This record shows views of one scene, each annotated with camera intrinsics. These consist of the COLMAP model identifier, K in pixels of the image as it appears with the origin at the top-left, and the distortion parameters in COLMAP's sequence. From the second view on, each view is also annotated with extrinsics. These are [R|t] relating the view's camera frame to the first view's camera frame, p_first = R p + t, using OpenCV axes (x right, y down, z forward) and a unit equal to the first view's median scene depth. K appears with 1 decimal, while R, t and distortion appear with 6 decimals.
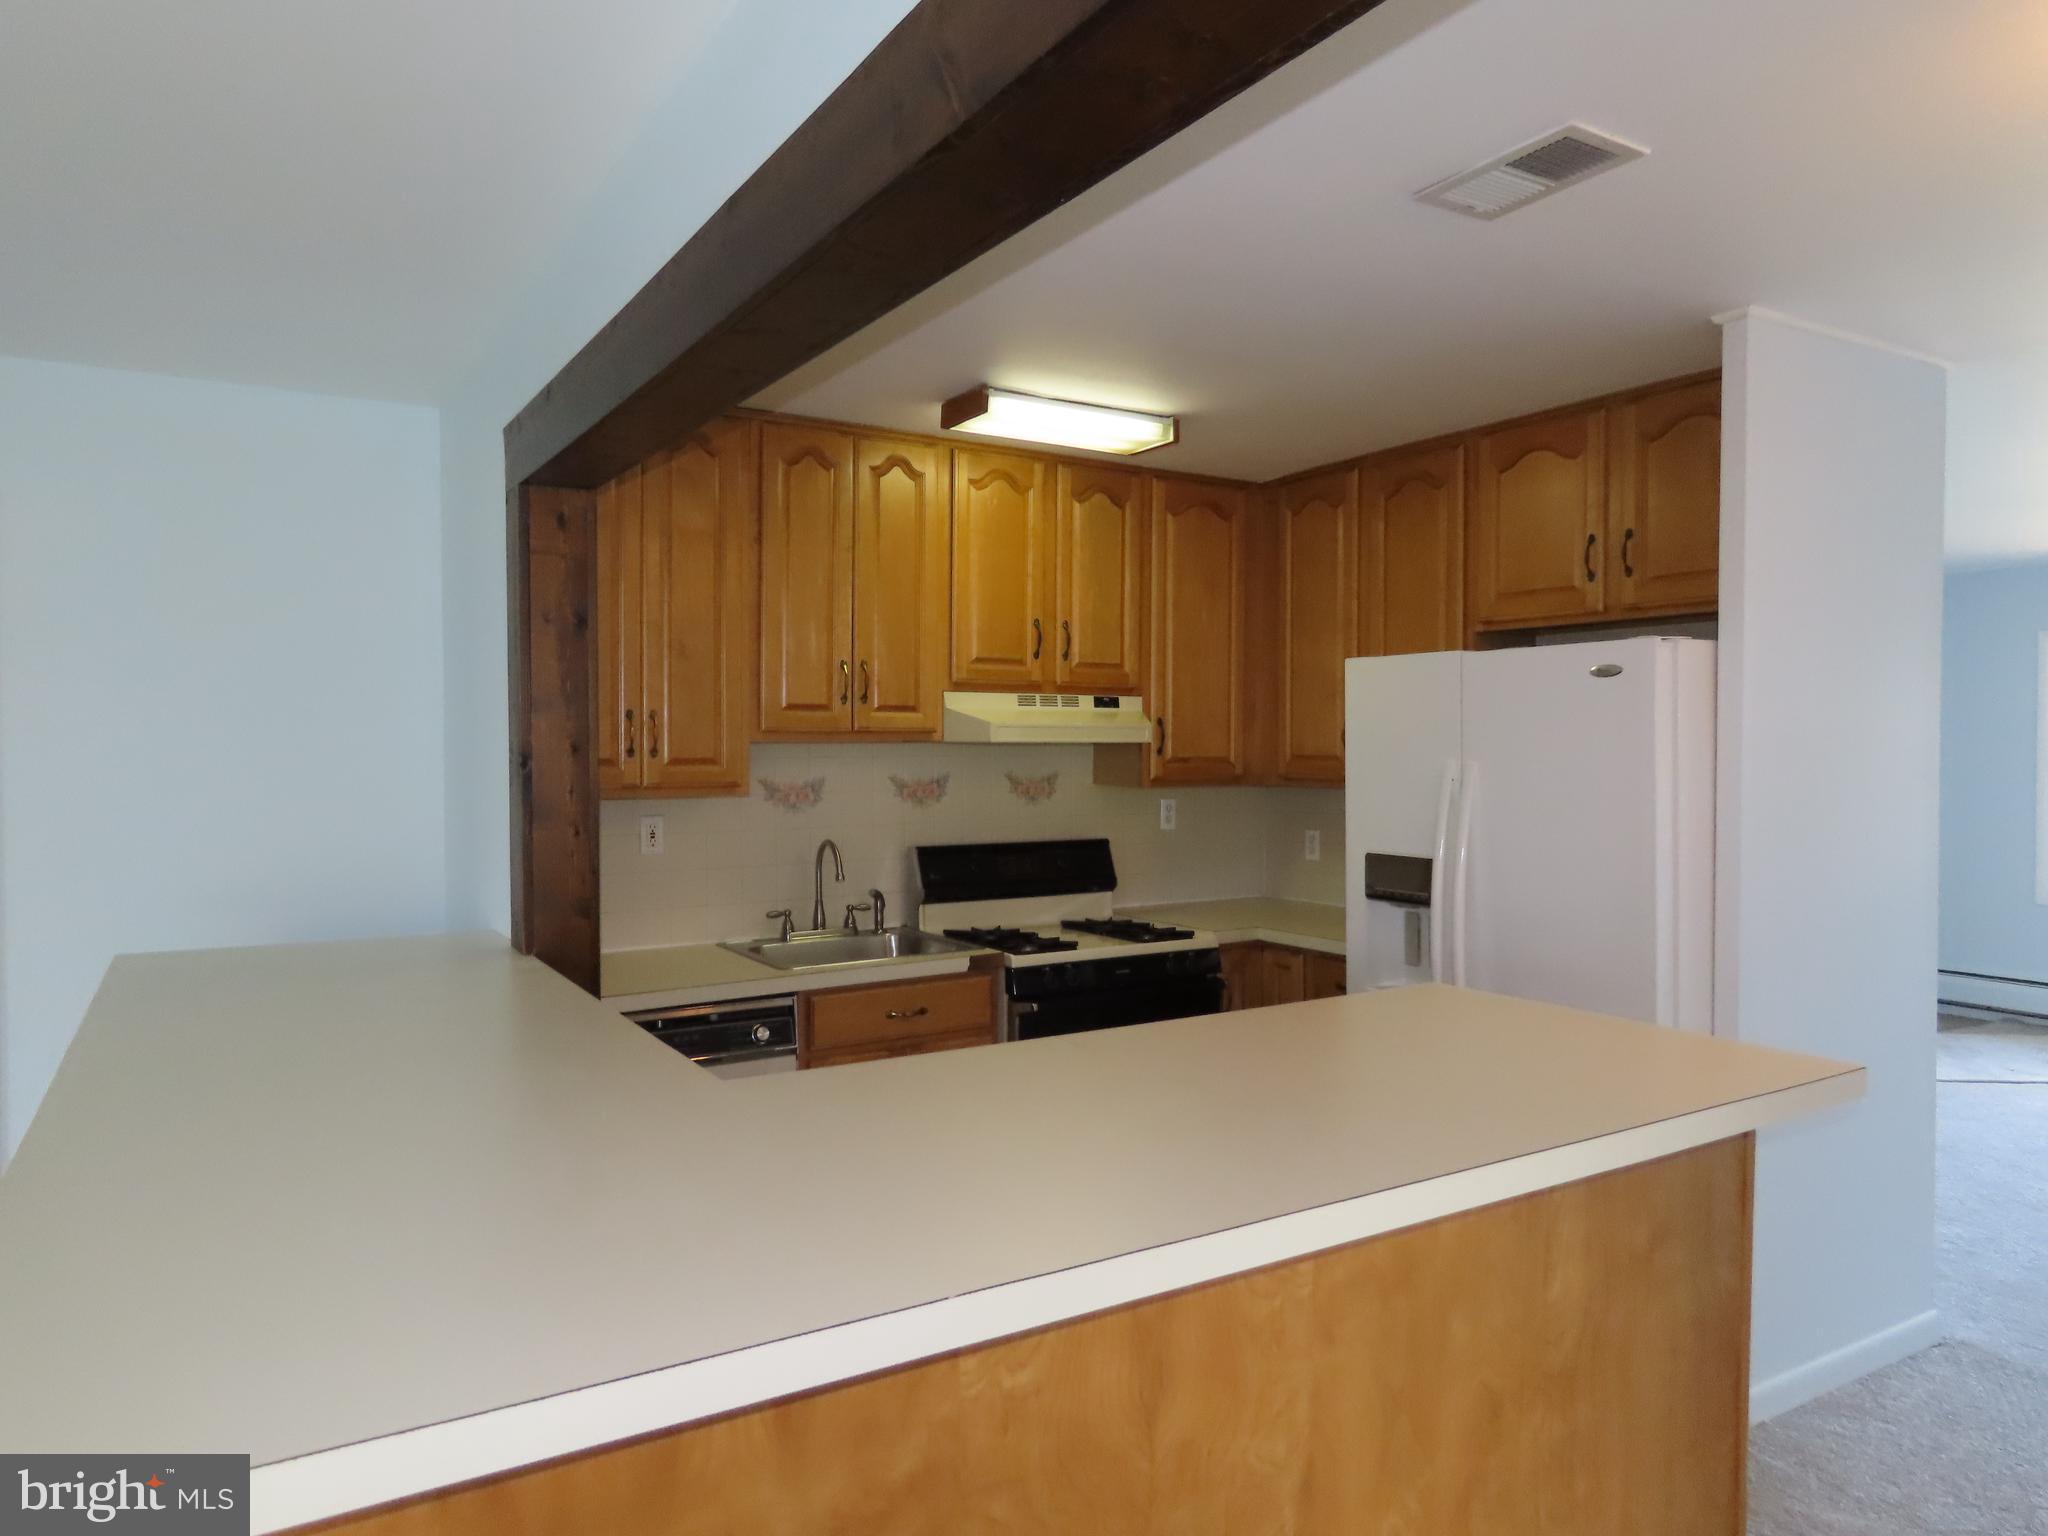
lens RADIAL K [[1293.2, 0, 1024.0], [0, 1293.2, 768.0], [0, 0, 1]] dist [-0.007674, 0.002928]
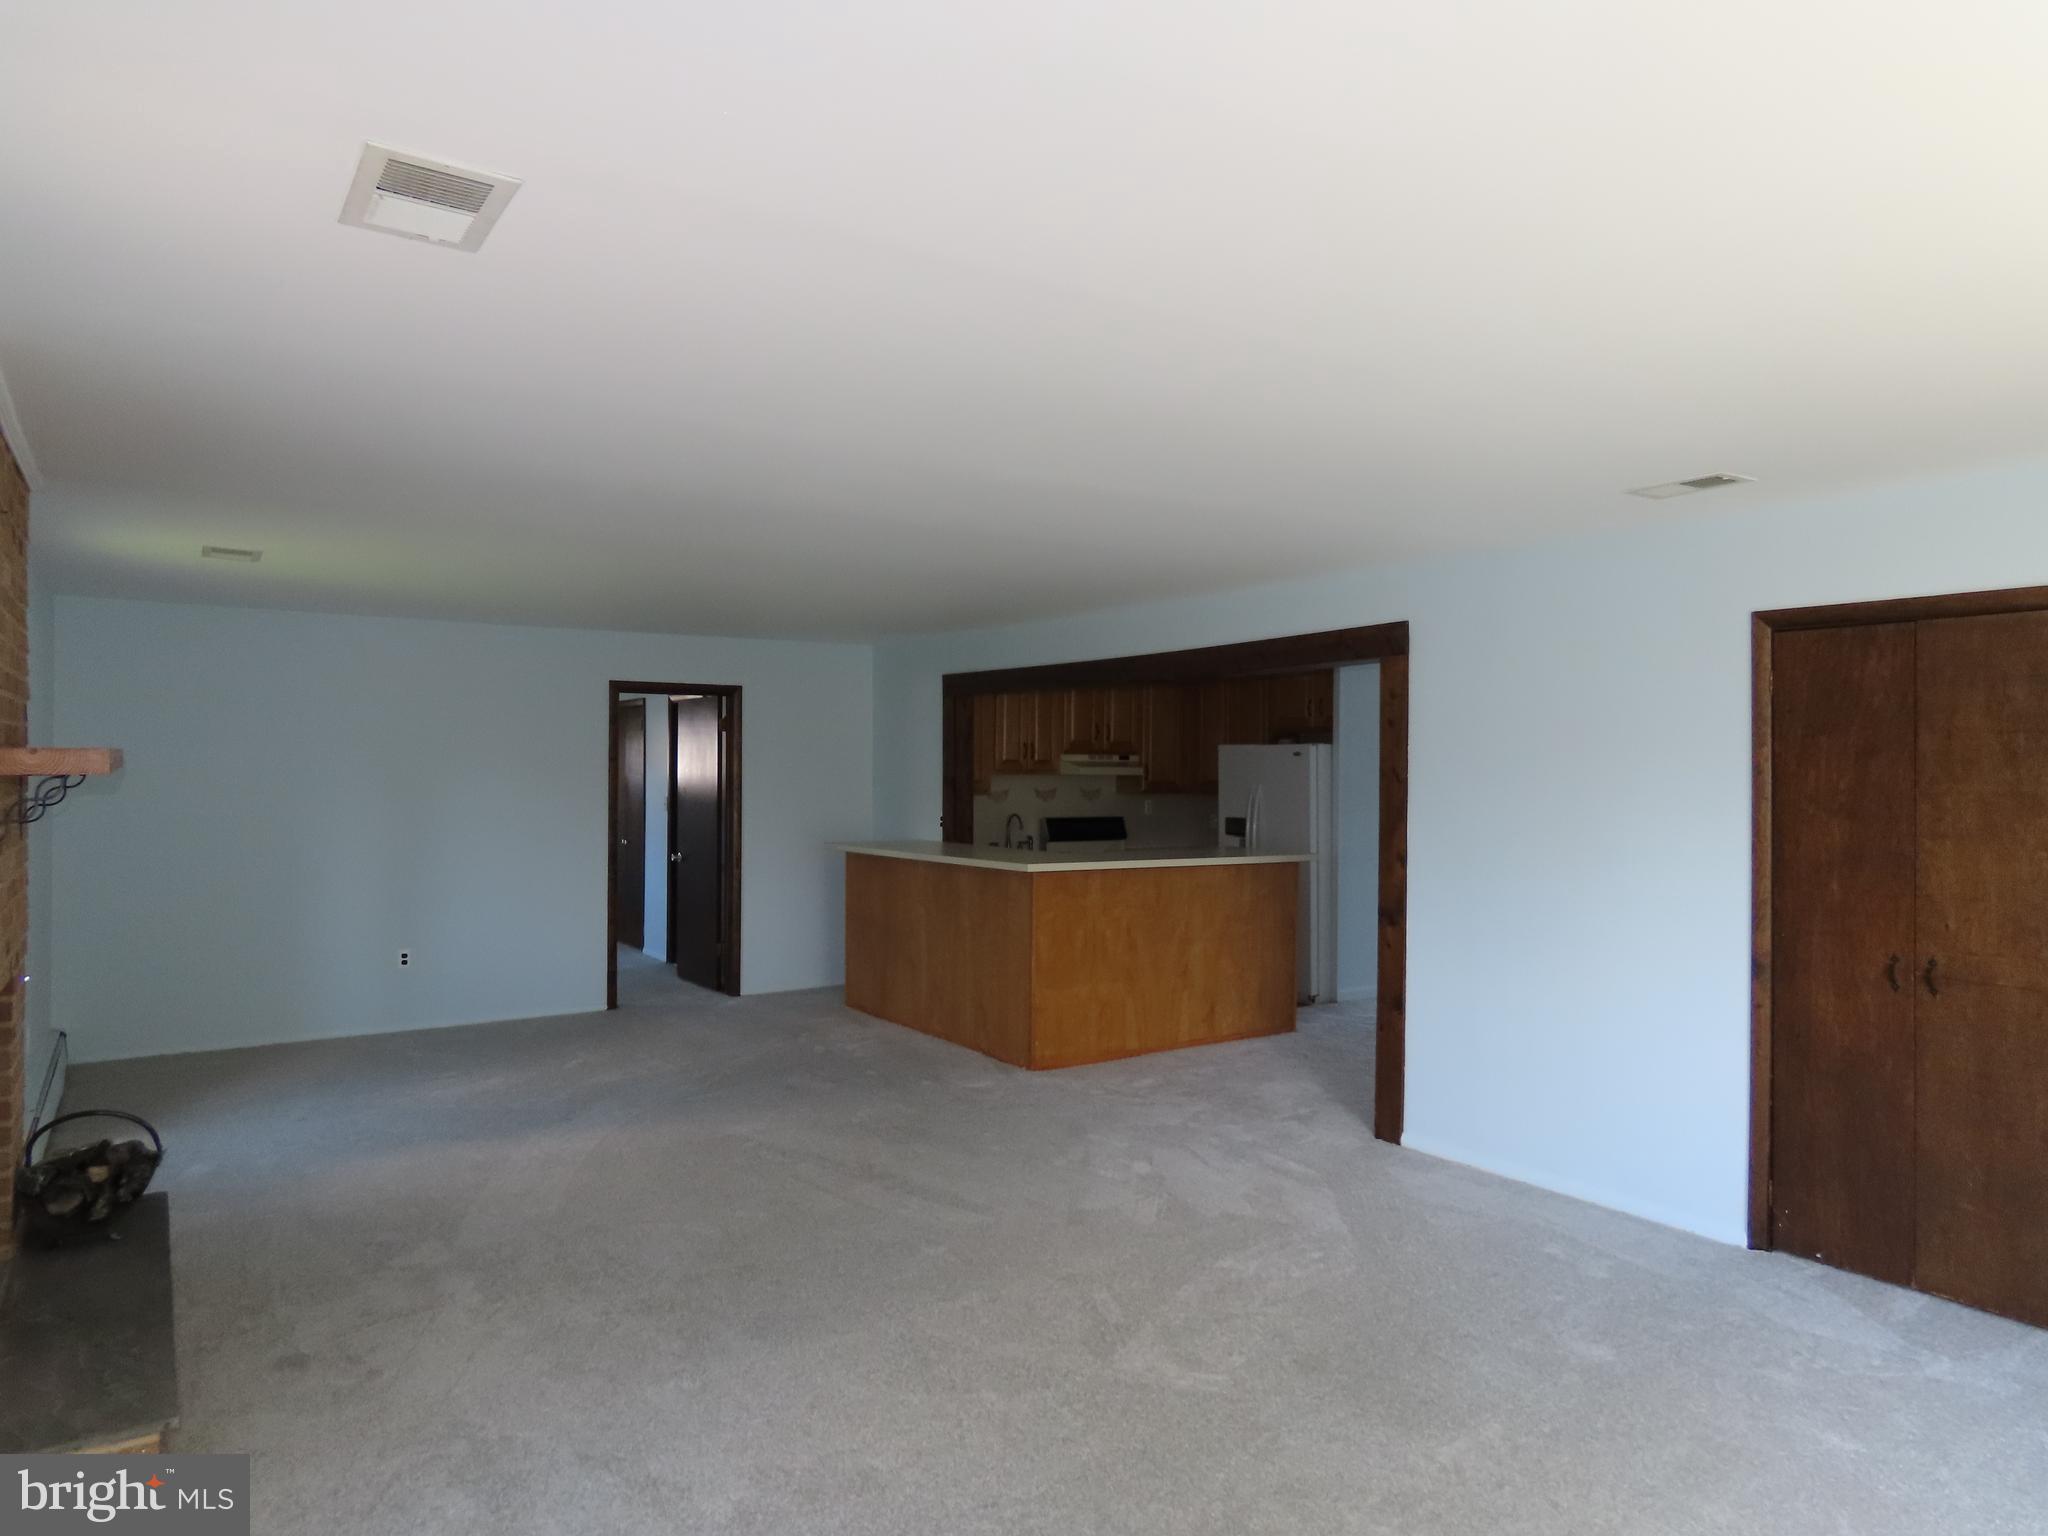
lens RADIAL K [[1293.2, 0, 1024.0], [0, 1293.2, 768.0], [0, 0, 1]] dist [-0.007674, 0.002928]
pose [[0.999360, 0.008034, 0.034871, -0.210415], [-0.007490, 0.999849, -0.015686, 0.006539], [-0.034992, 0.015415, 0.999269, -1.414912]]
